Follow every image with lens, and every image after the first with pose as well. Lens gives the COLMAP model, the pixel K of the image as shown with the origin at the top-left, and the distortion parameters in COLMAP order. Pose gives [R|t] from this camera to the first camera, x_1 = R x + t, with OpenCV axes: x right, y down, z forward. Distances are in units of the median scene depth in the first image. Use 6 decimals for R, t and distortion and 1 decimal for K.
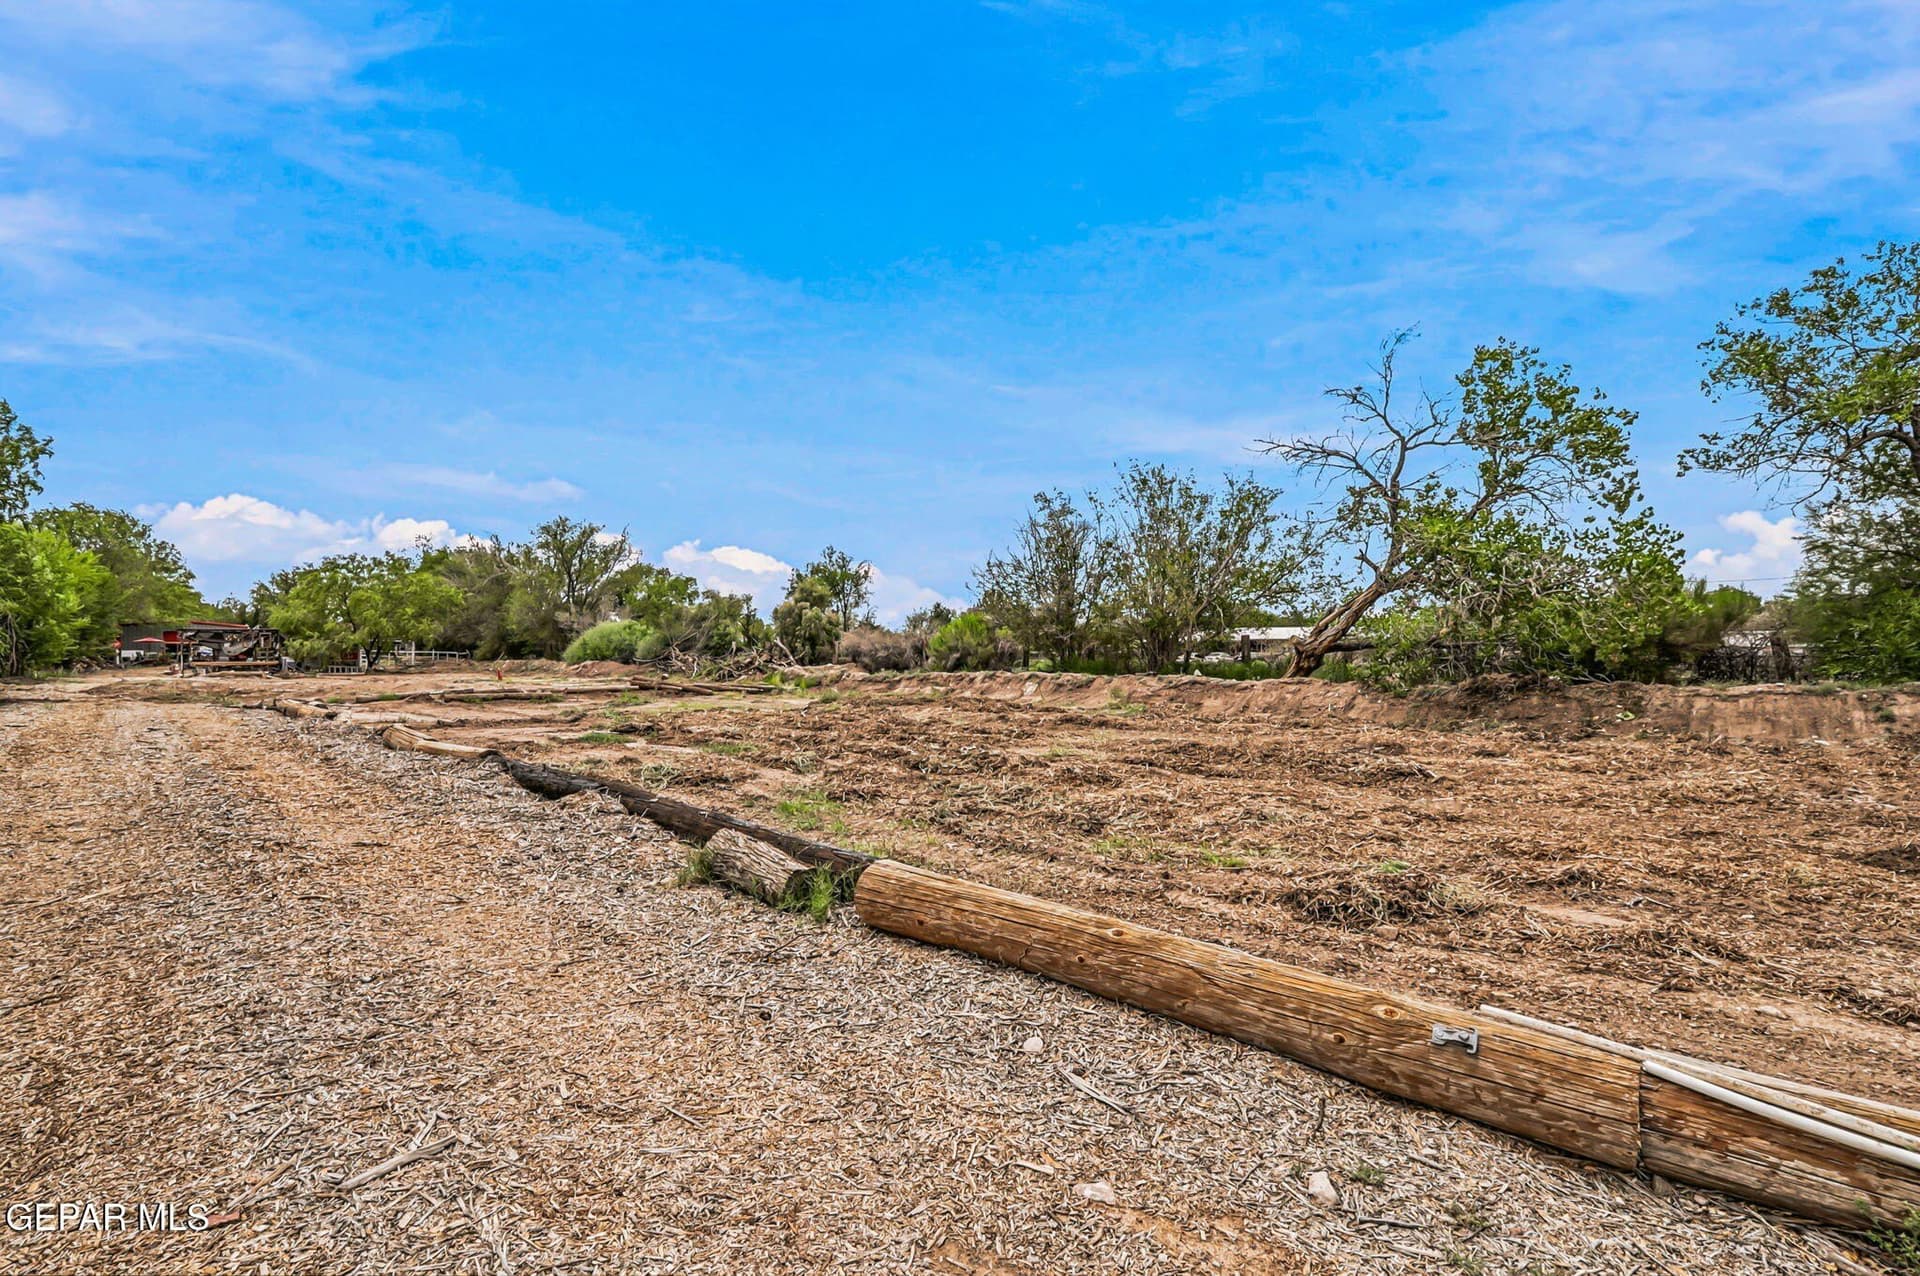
lens RADIAL K [[921.1, 0, 960.0], [0, 921.1, 638.0], [0, 0, 1]] dist [-0.001324, -0.000534]
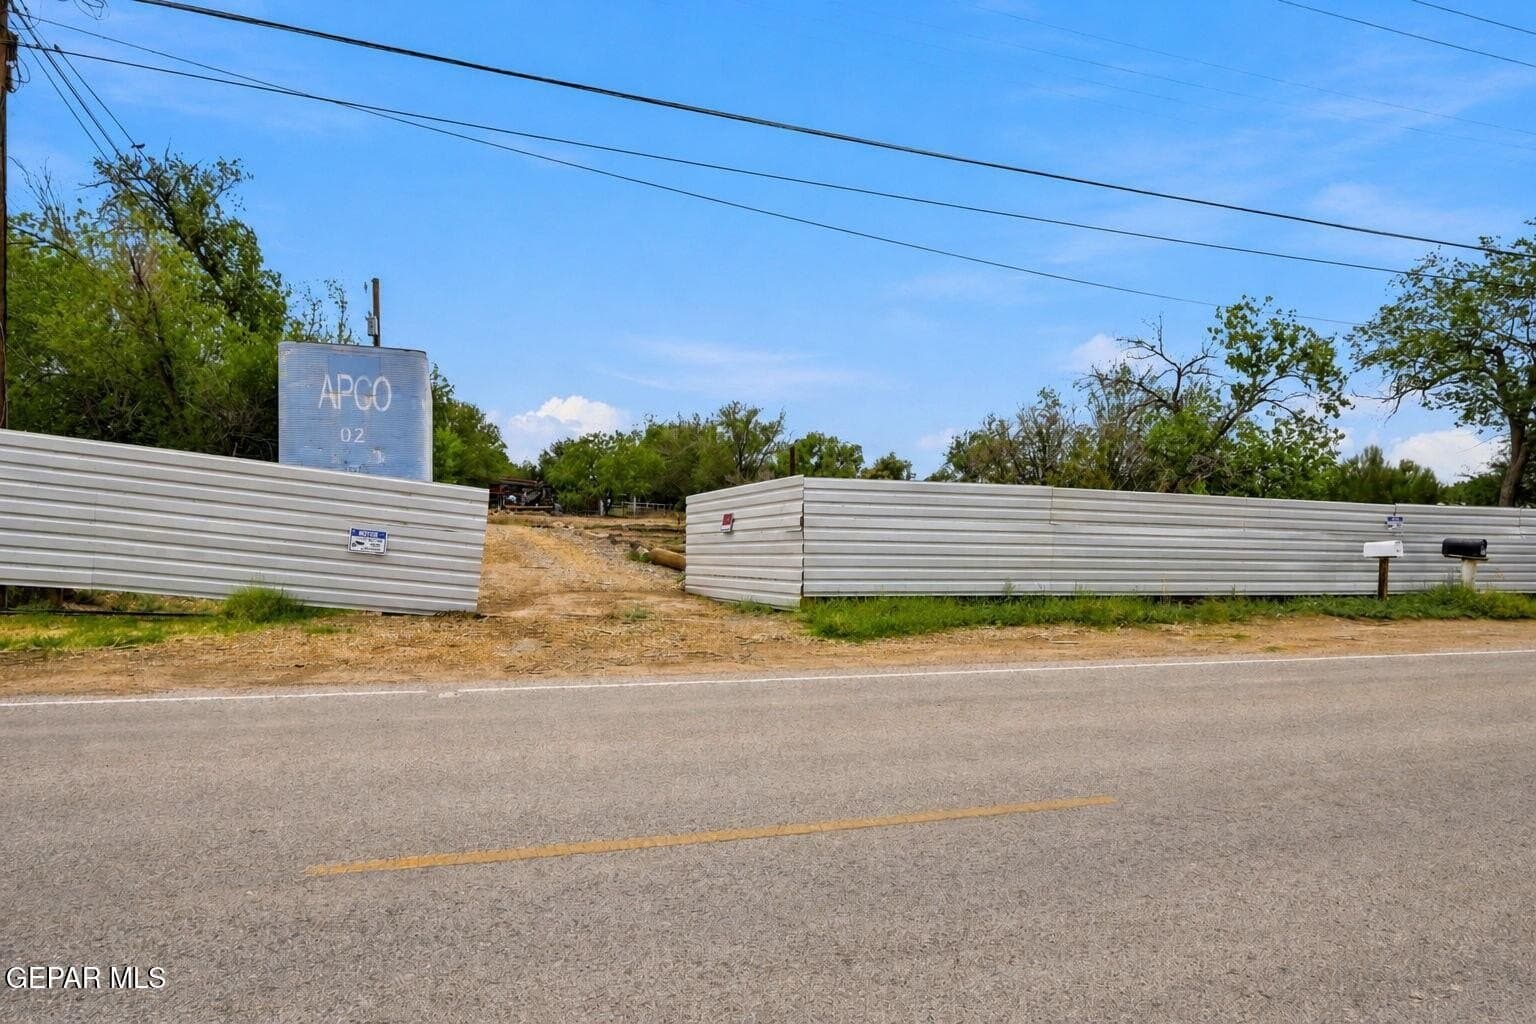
lens RADIAL K [[988.0, 0, 768.0], [0, 988.0, 512.0], [0, 0, 1]] dist [0.000672, 0.000093]
pose [[0.907641, 0.030083, -0.418668, 0.196905], [-0.025911, 0.999542, 0.015648, 0.000690], [0.418946, -0.003354, 0.908005, -0.243500]]
